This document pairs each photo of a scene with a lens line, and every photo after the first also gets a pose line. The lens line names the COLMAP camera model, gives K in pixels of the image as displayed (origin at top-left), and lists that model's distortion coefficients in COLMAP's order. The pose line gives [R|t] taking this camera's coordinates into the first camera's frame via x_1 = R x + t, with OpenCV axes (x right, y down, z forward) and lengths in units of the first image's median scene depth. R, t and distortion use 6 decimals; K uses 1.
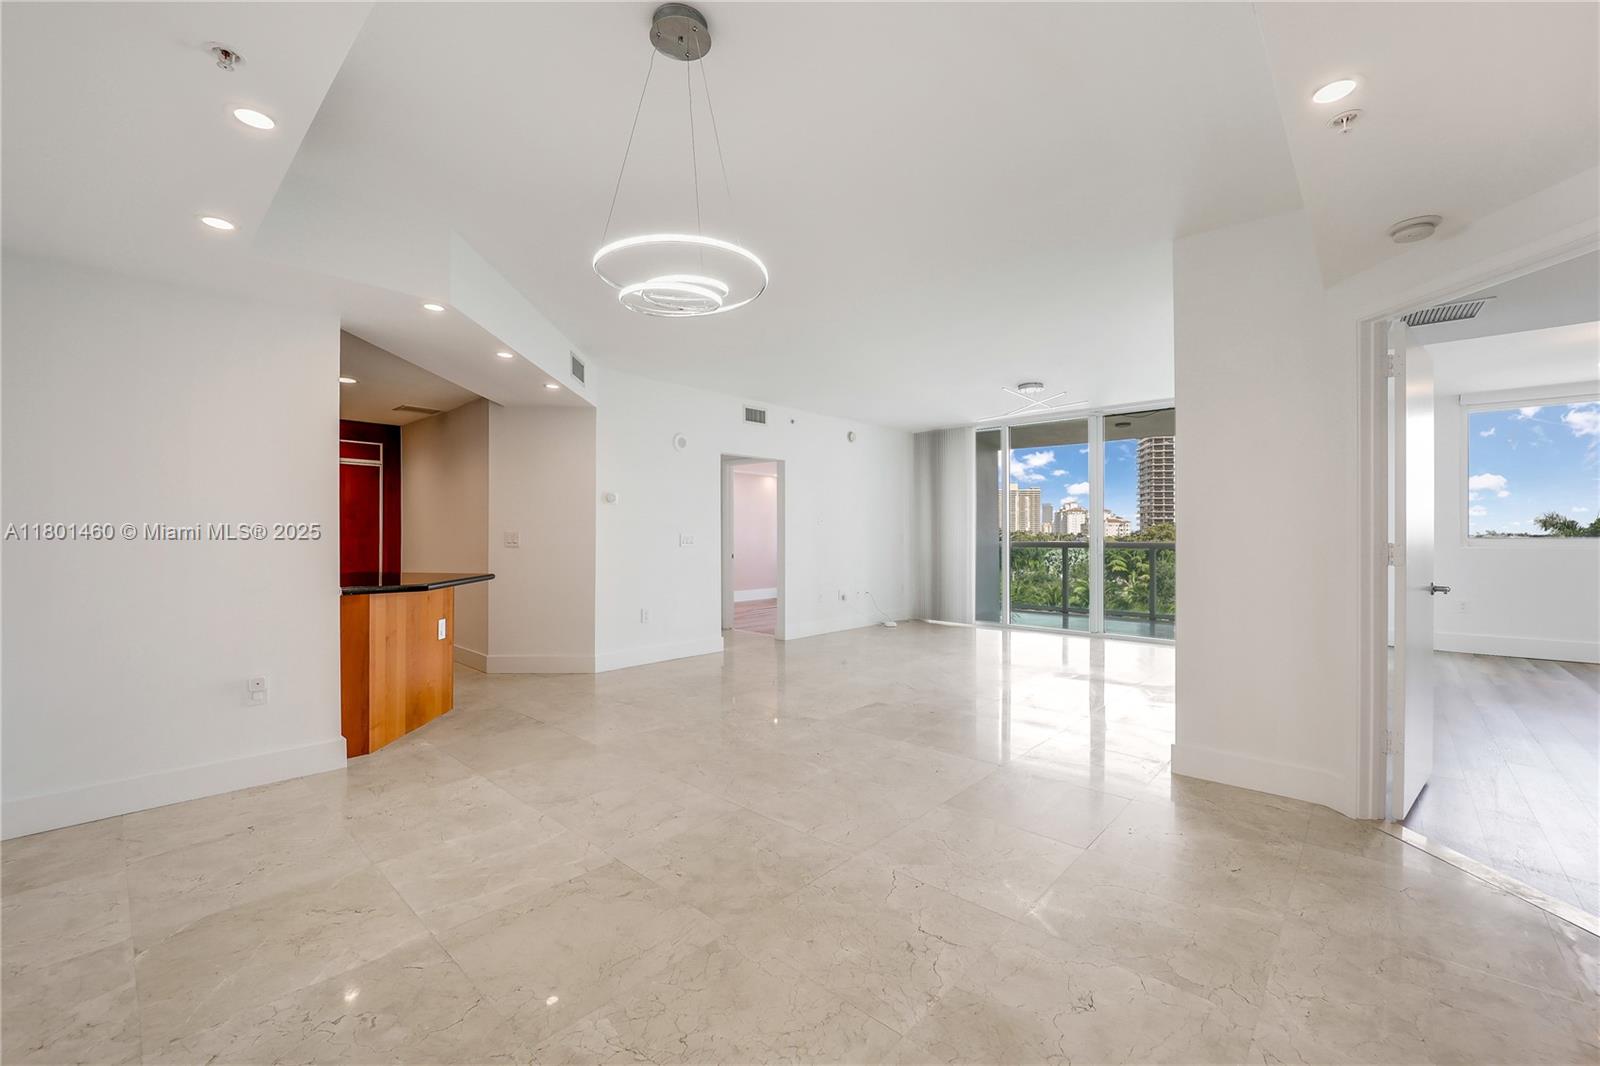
lens RADIAL K [[642.8, 0, 790.1], [0, 642.8, 535.0], [0, 0, 1]] dist [-0.006505, -0.001888]
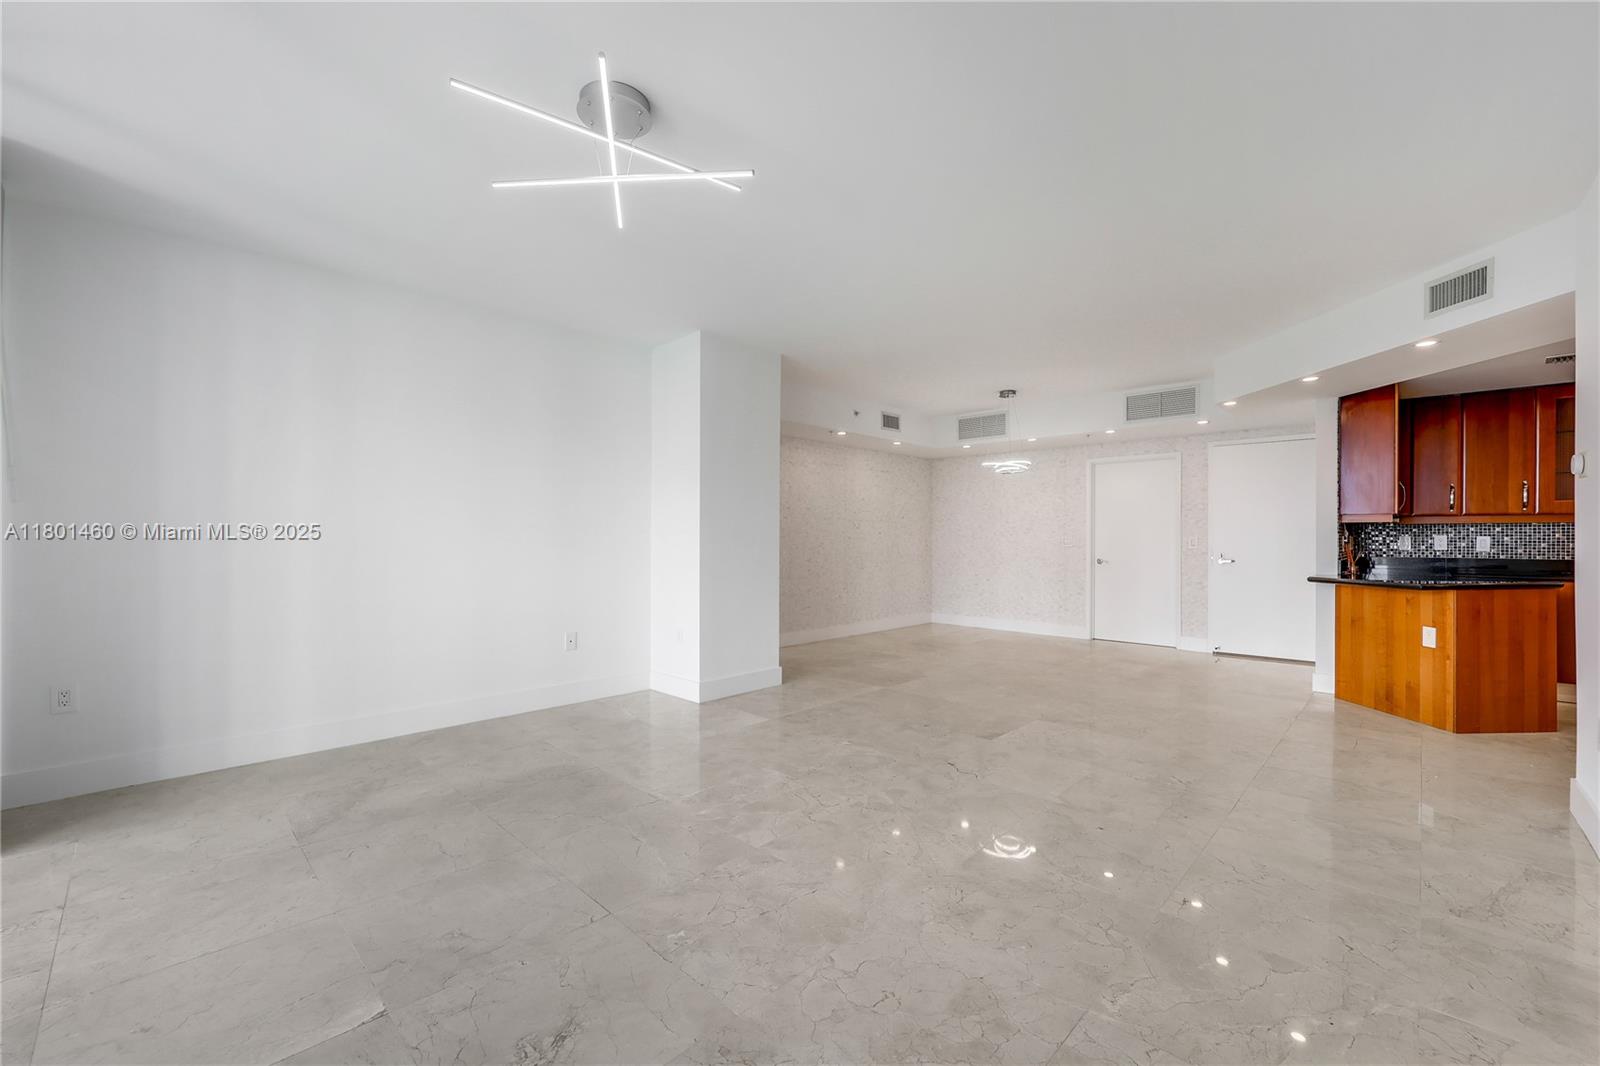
lens RADIAL K [[642.8, 0, 792.2], [0, 642.8, 534.5], [0, 0, 1]] dist [-0.006505, -0.001888]
pose [[-0.999705, -0.009654, 0.022301, 0.489552], [-0.009746, 0.999945, -0.004000, 0.005313], [-0.022261, -0.004216, -0.999743, 2.394855]]
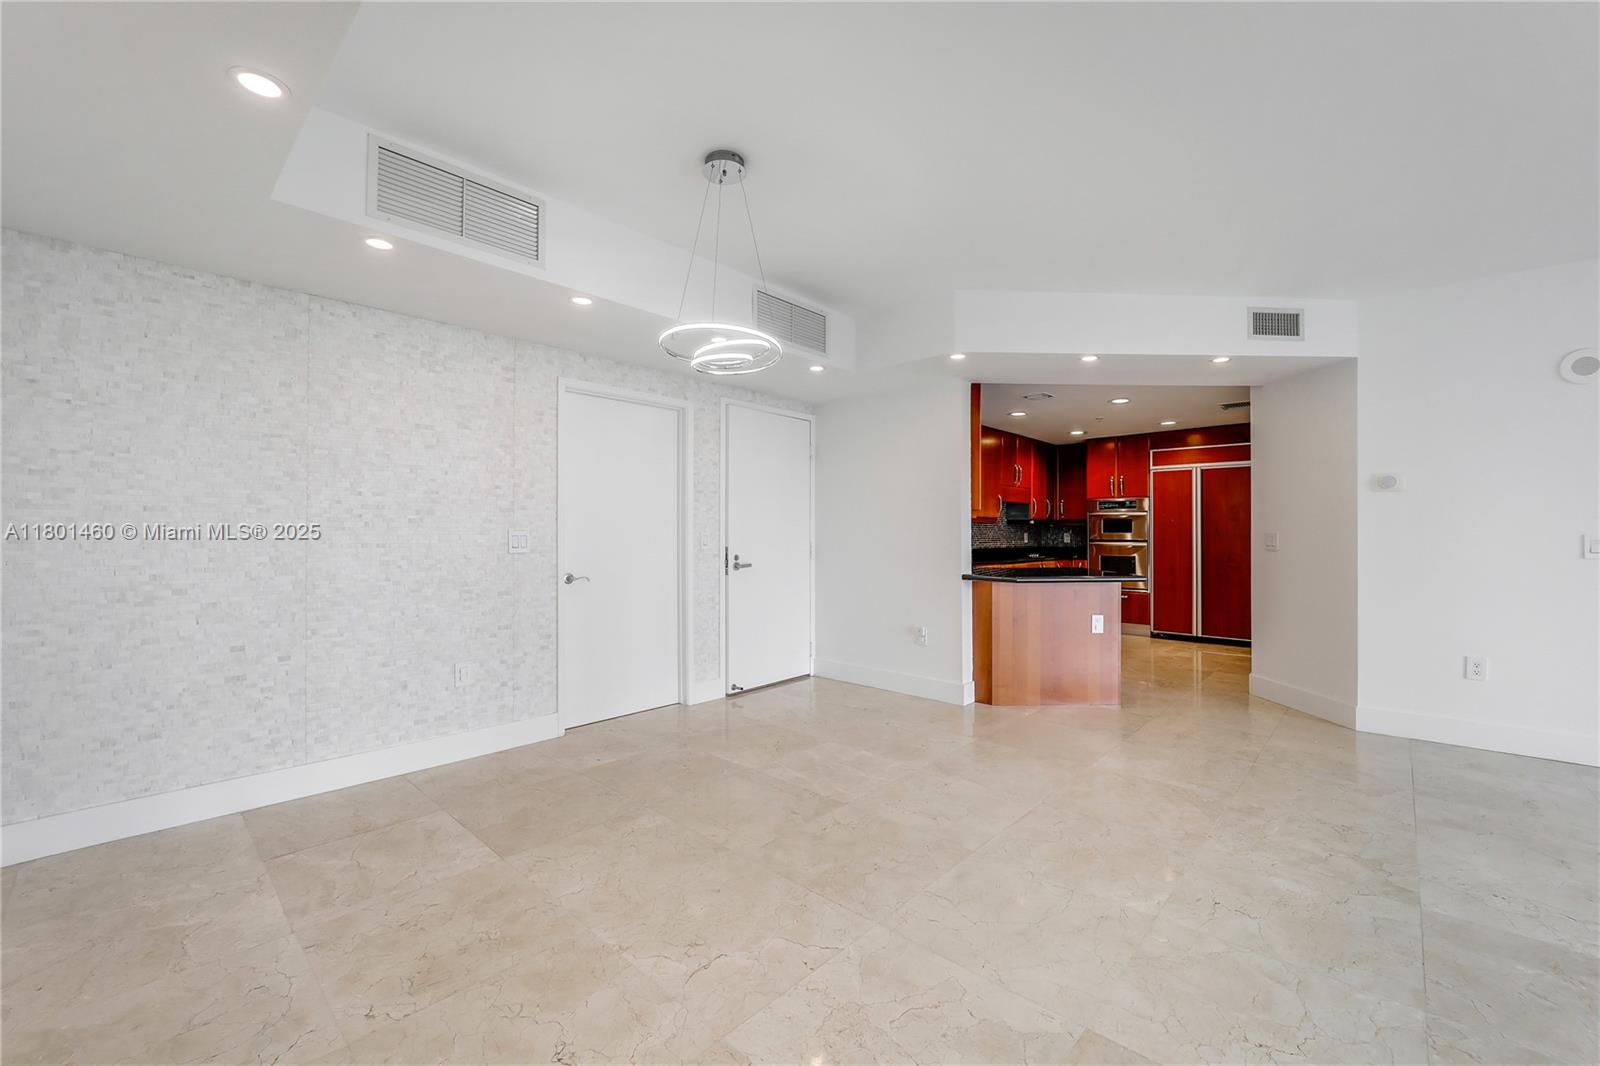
lens RADIAL K [[642.8, 0, 813.9], [0, 642.8, 532.4], [0, 0, 1]] dist [-0.006505, -0.001888]
pose [[0.010940, -0.006868, -0.999917, 0.634261], [-0.001911, 0.999974, -0.006890, 0.002681], [0.999938, 0.001986, 0.010926, 0.622999]]
